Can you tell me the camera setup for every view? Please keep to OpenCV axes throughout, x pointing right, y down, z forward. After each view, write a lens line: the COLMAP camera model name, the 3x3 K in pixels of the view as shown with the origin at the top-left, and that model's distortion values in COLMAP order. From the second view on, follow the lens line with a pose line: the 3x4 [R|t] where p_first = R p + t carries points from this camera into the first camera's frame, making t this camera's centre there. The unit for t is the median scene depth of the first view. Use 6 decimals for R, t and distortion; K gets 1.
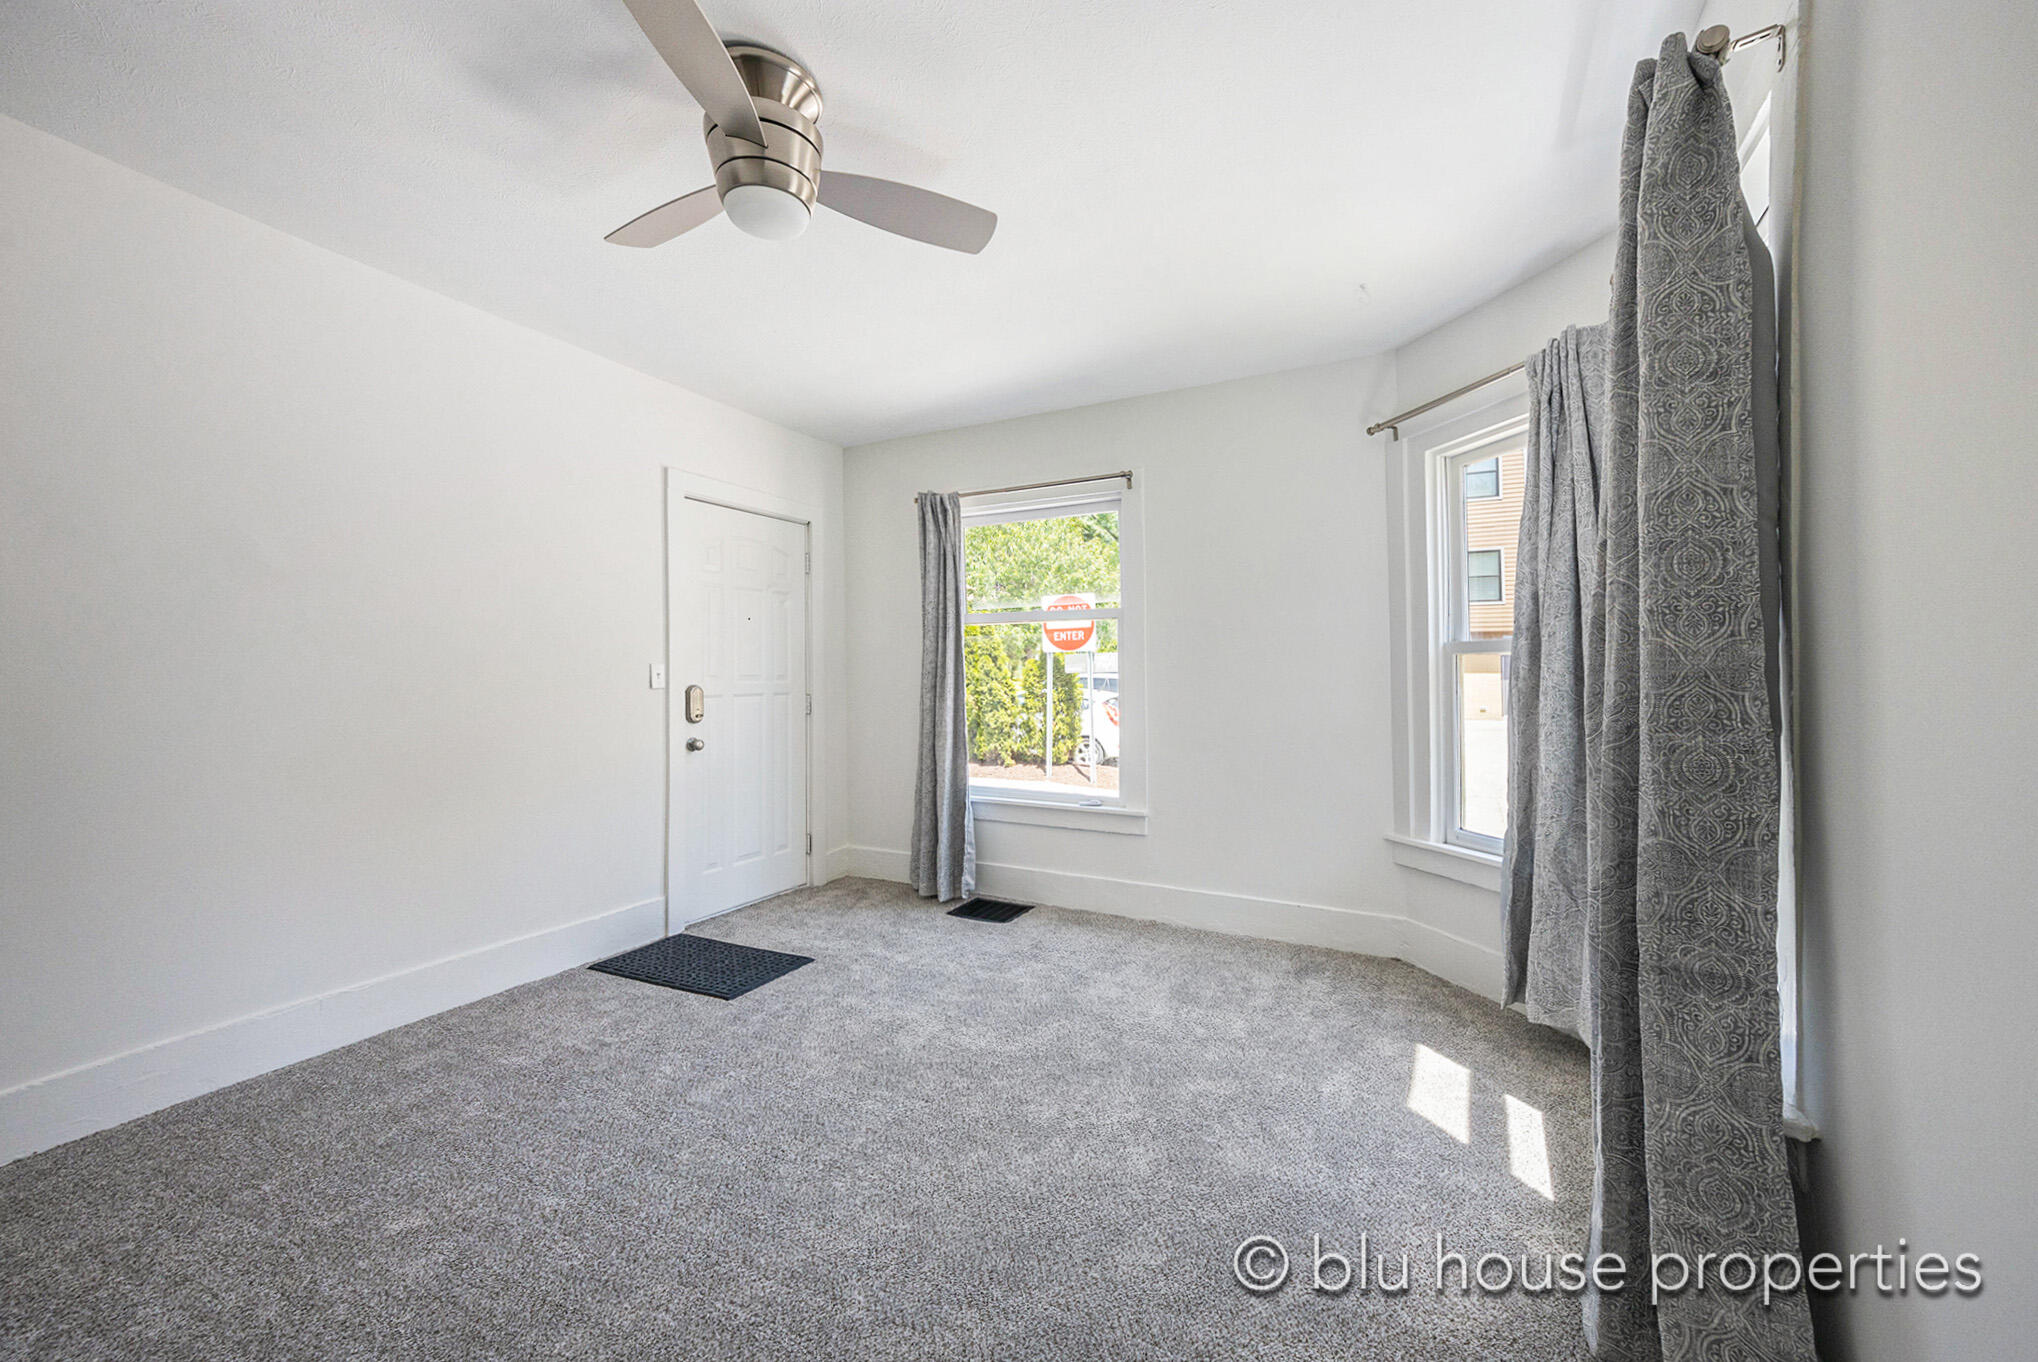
lens RADIAL K [[795.7, 0, 1025.3], [0, 795.7, 687.6], [0, 0, 1]] dist [0.020747, 0.000100]
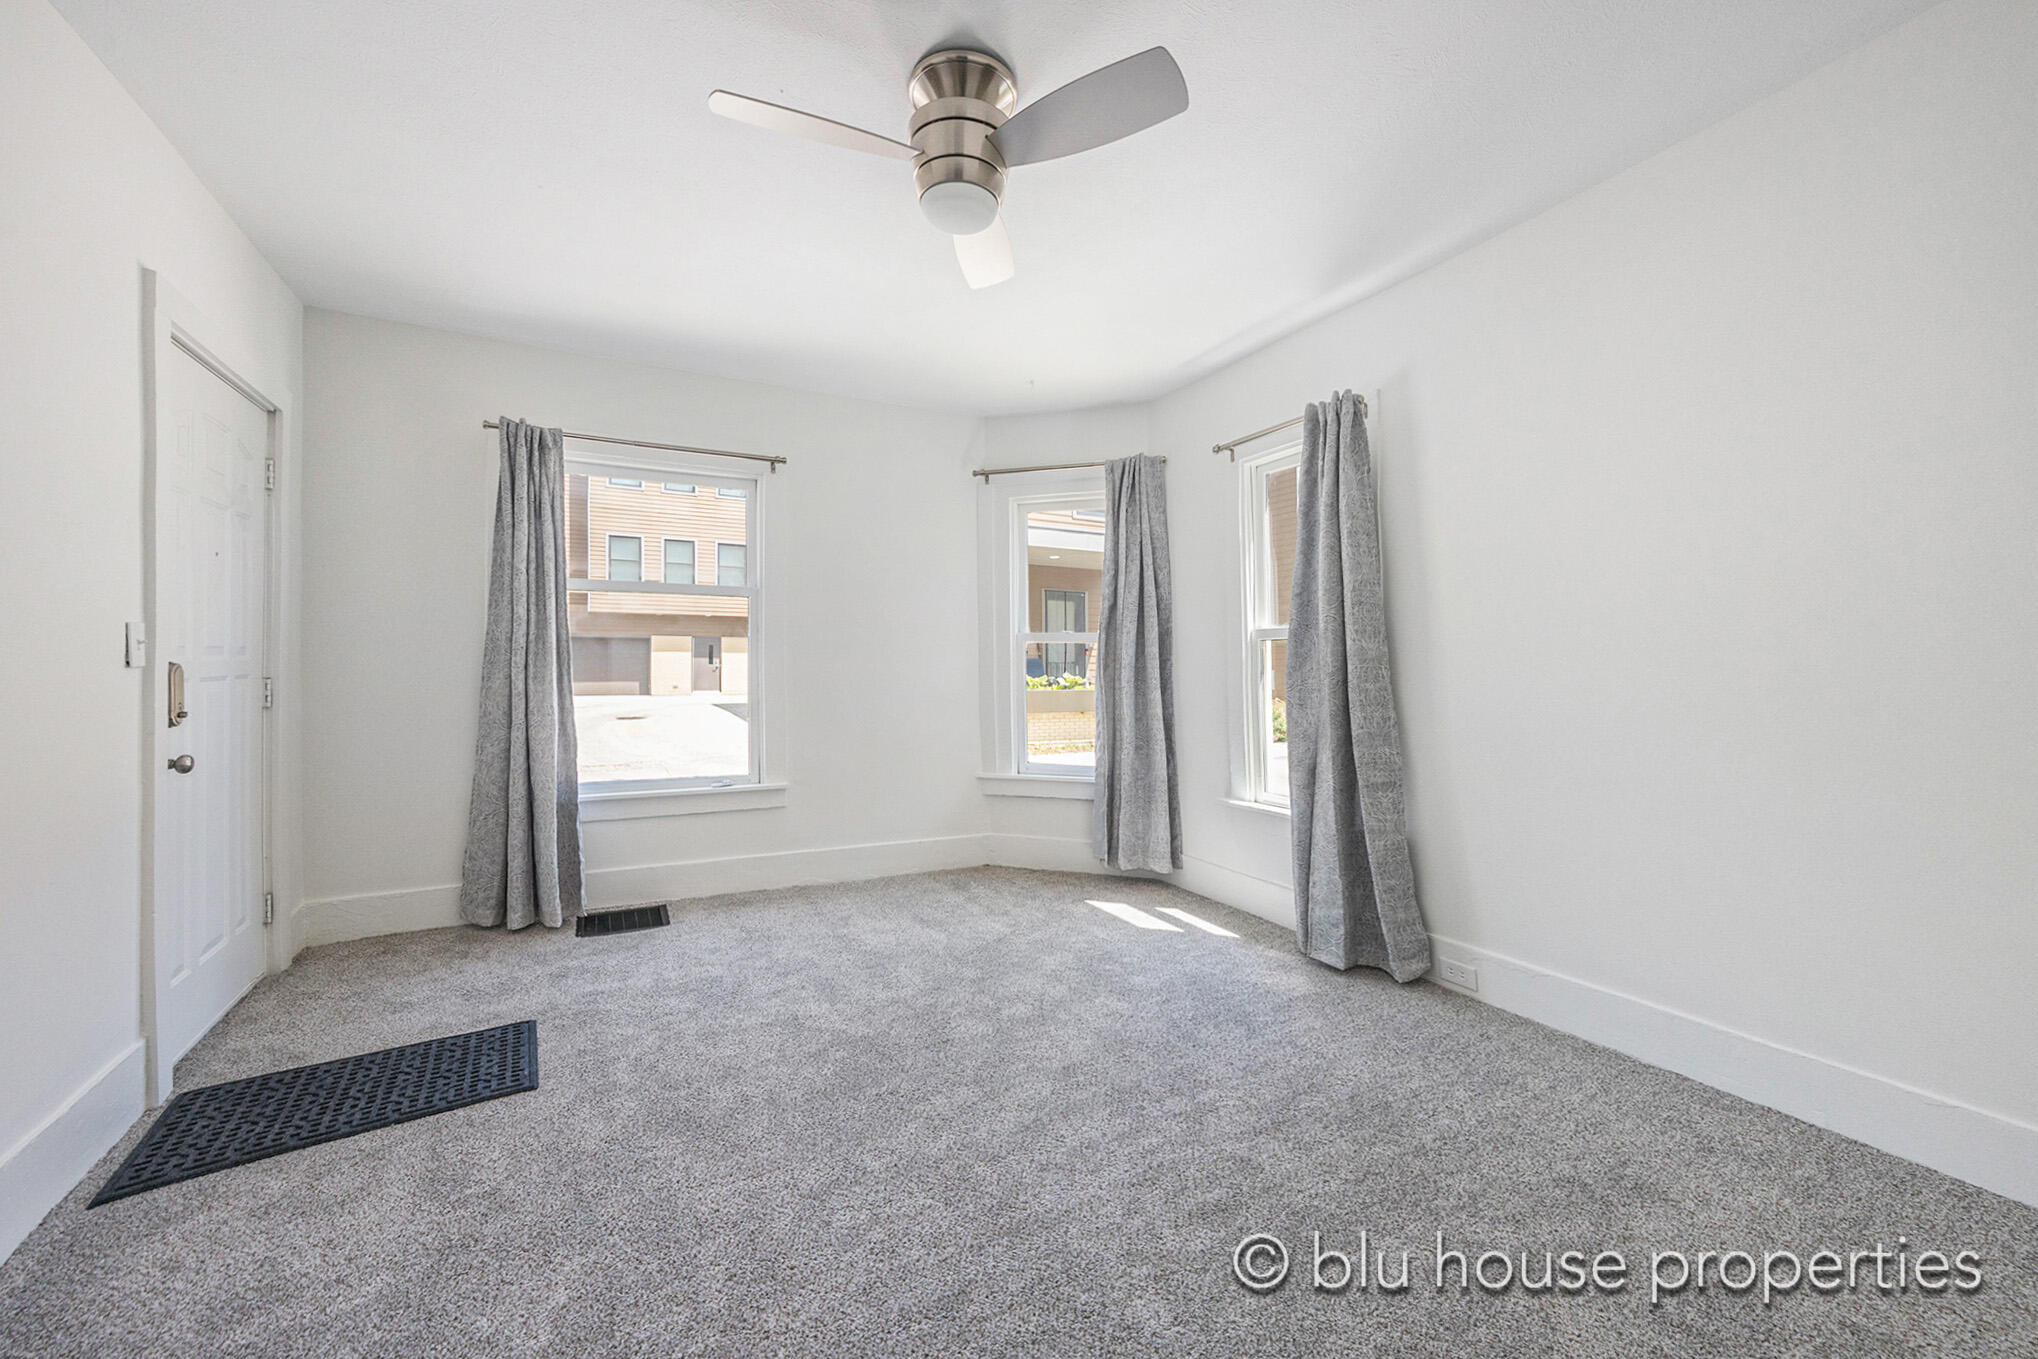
lens RADIAL K [[820.4, 0, 944.2], [0, 820.4, 663.7], [0, 0, 1]] dist [0.001309, 0.045970]
pose [[0.601980, 0.001702, 0.798510, -0.621561], [0.002155, 0.999991, -0.003756, 0.002689], [-0.798509, 0.003982, 0.601970, 0.196809]]
